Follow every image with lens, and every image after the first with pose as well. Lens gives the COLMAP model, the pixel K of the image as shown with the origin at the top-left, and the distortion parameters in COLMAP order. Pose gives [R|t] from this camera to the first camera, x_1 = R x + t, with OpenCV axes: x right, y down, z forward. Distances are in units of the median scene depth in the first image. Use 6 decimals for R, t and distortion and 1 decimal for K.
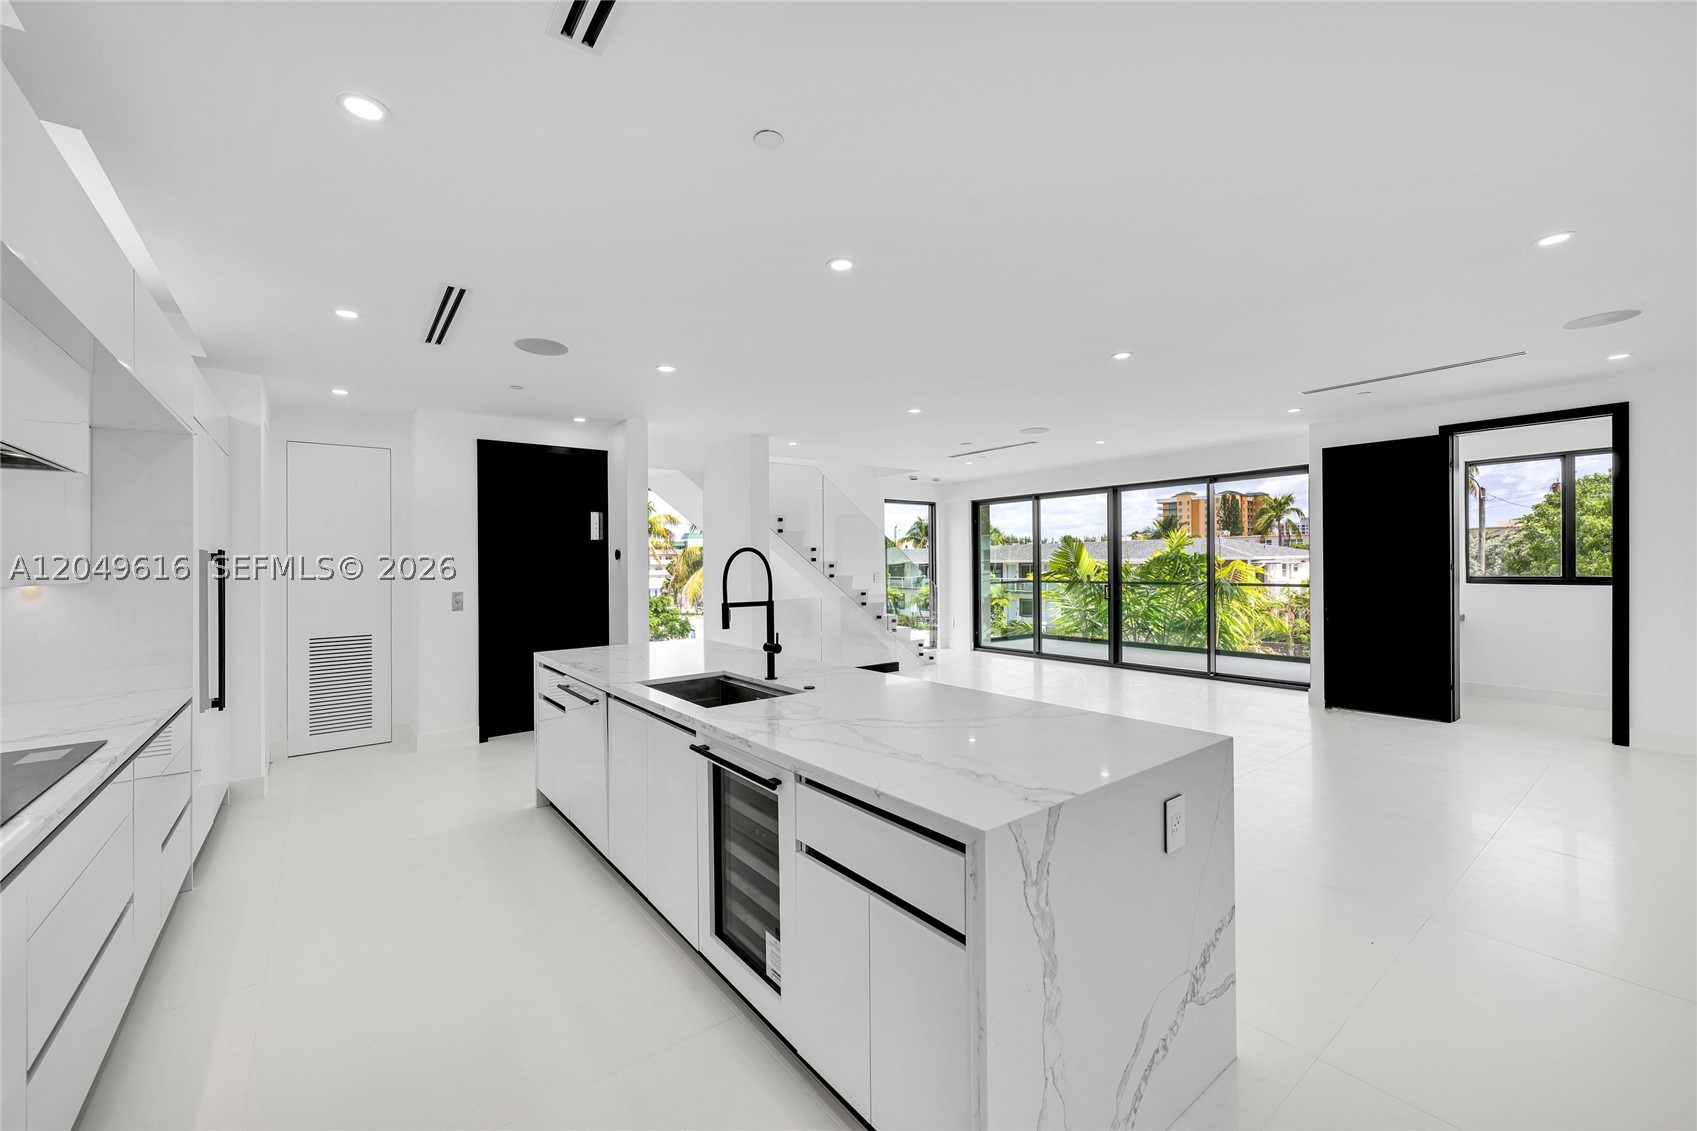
lens RADIAL K [[672.8, 0, 841.7], [0, 672.8, 557.9], [0, 0, 1]] dist [-0.002583, -0.000690]
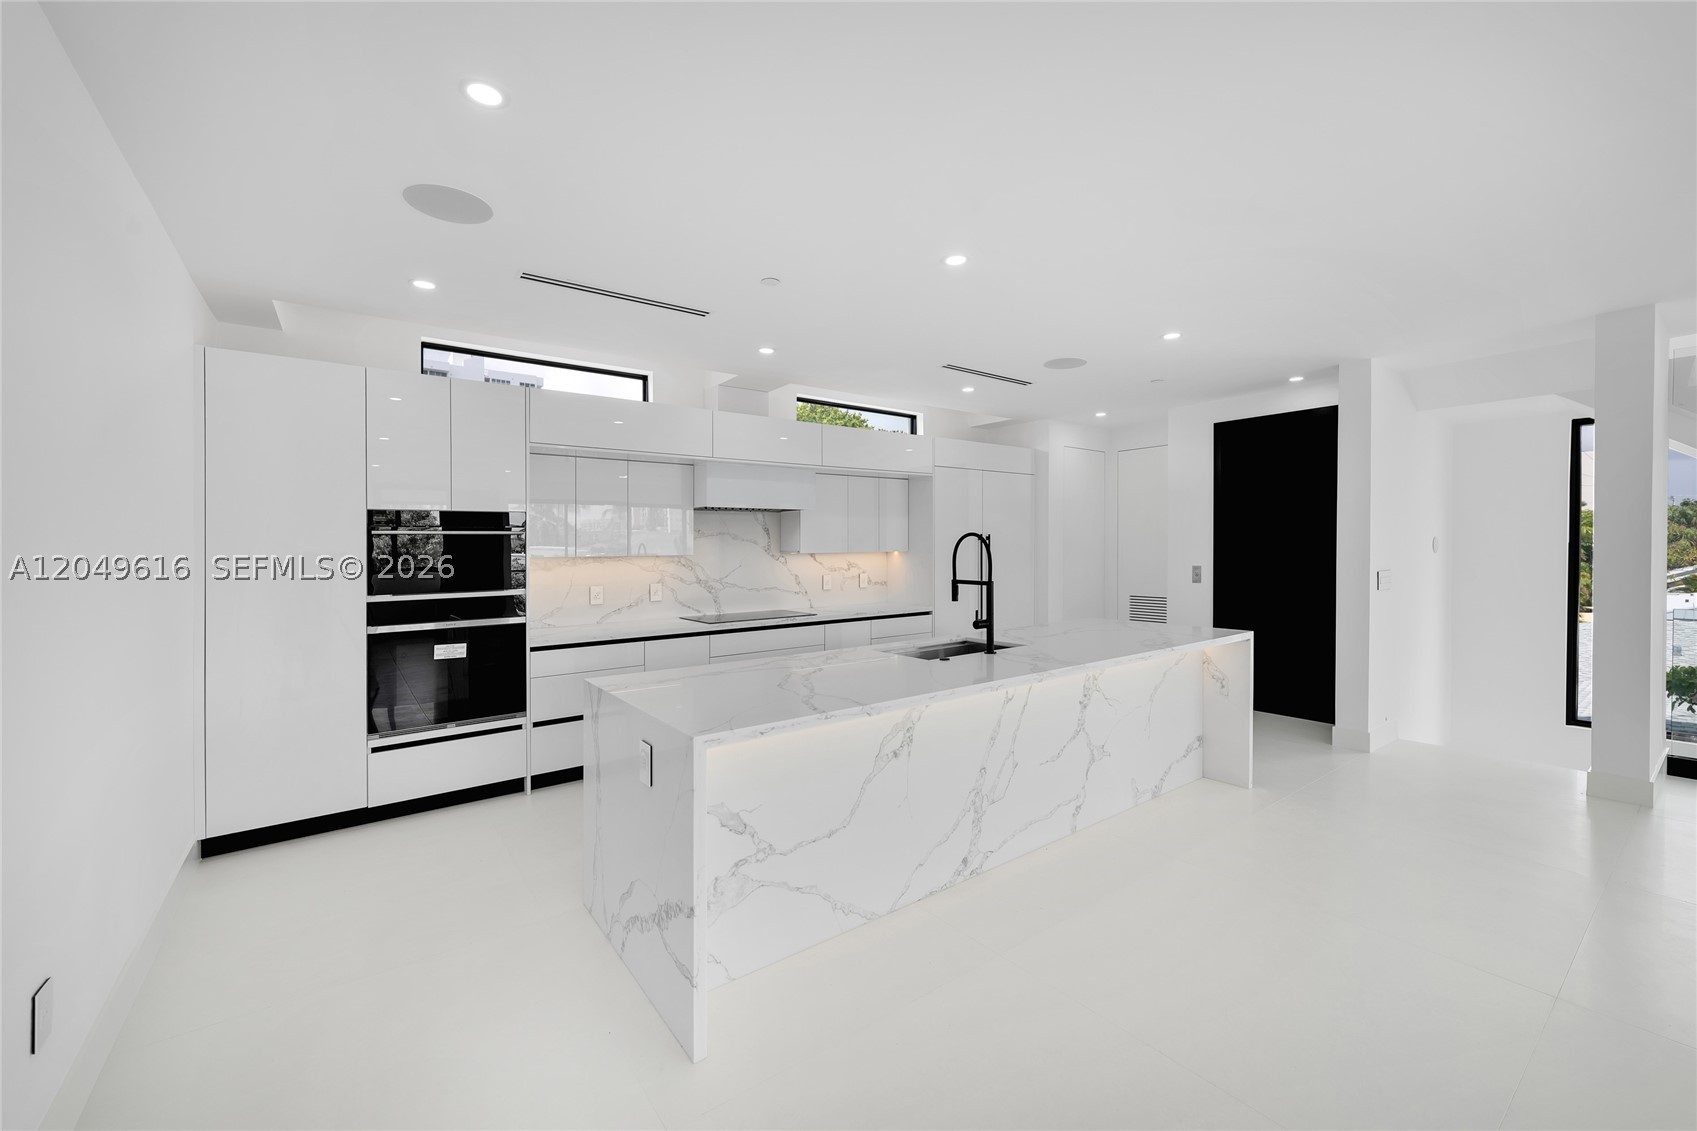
lens RADIAL K [[671.6, 0, 848.5], [0, 671.6, 565.5], [0, 0, 1]] dist [0.001898, 0.000223]
pose [[-0.027717, 0.043970, -0.998648, 0.362282], [0.015553, 0.998930, 0.043550, -0.004671], [0.999495, -0.014325, -0.028371, 0.298150]]
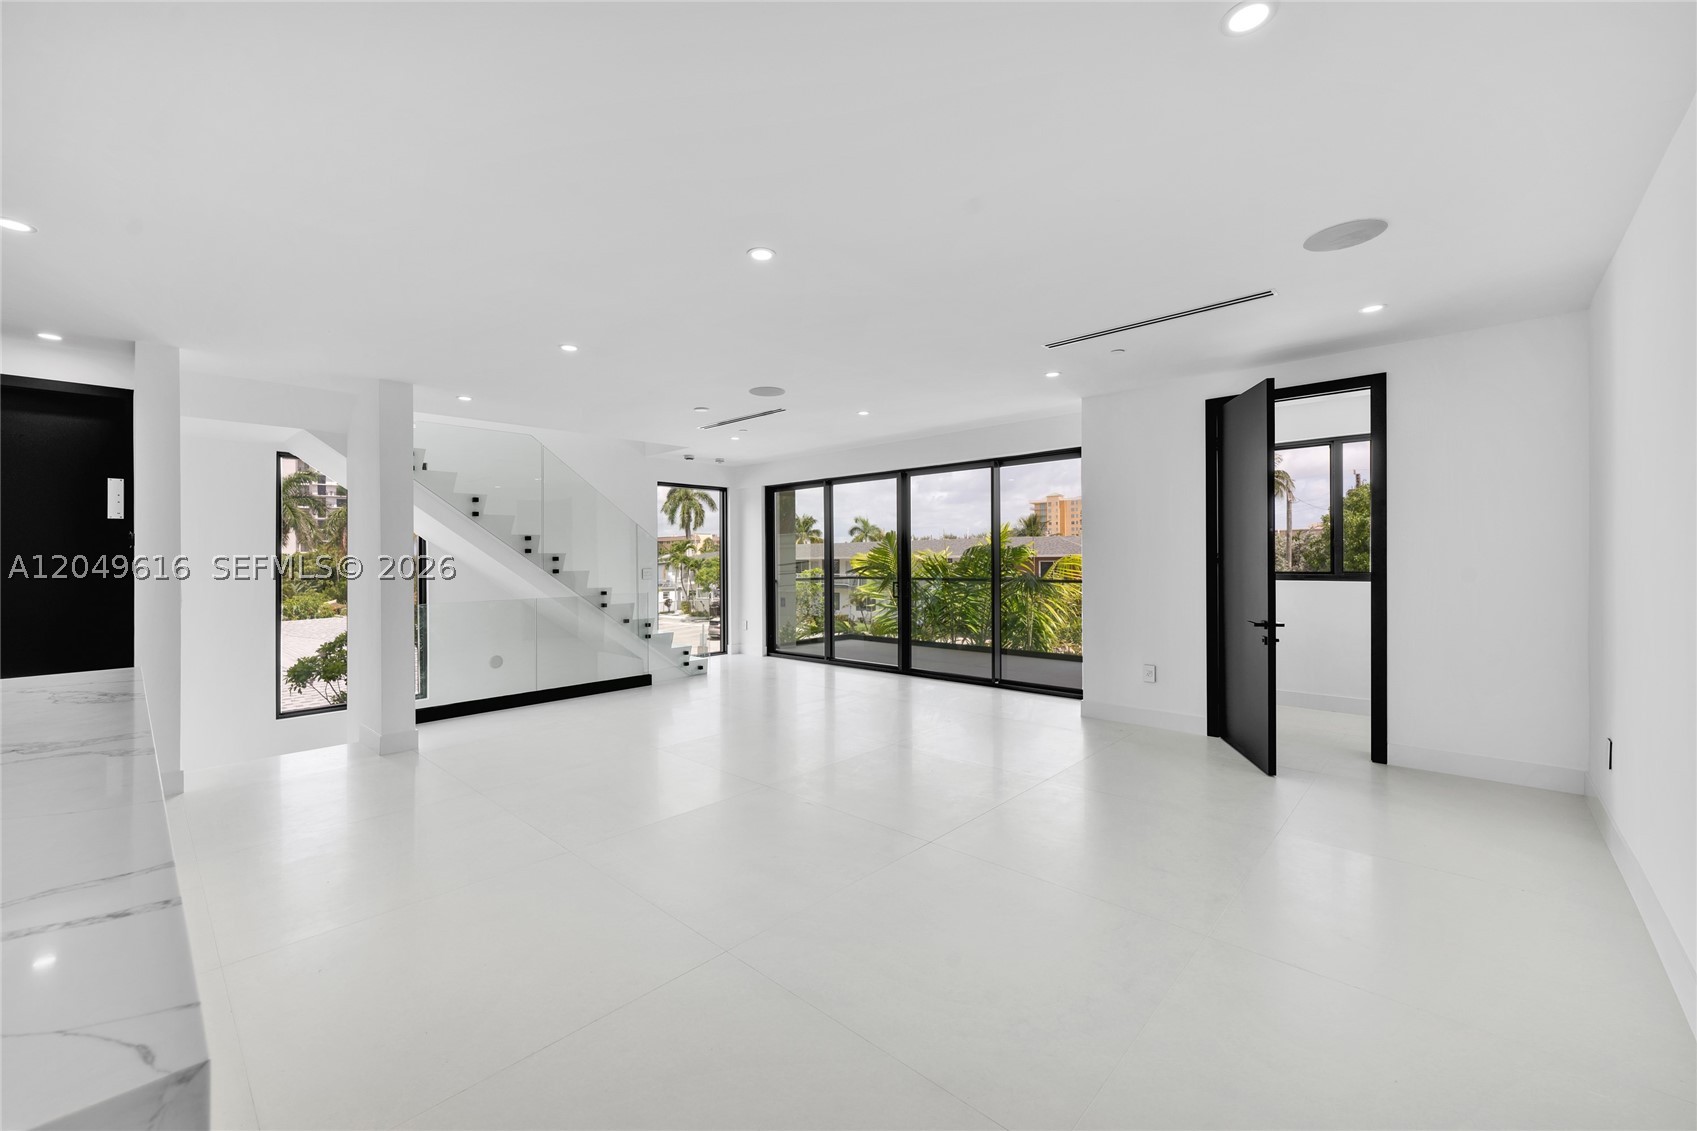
lens RADIAL K [[671.6, 0, 848.5], [0, 671.6, 565.5], [0, 0, 1]] dist [0.001898, 0.000223]
pose [[0.985266, 0.001257, 0.171027, 0.195609], [-0.004050, 0.999864, 0.015983, 0.005247], [-0.170983, -0.016440, 0.985137, 0.146403]]
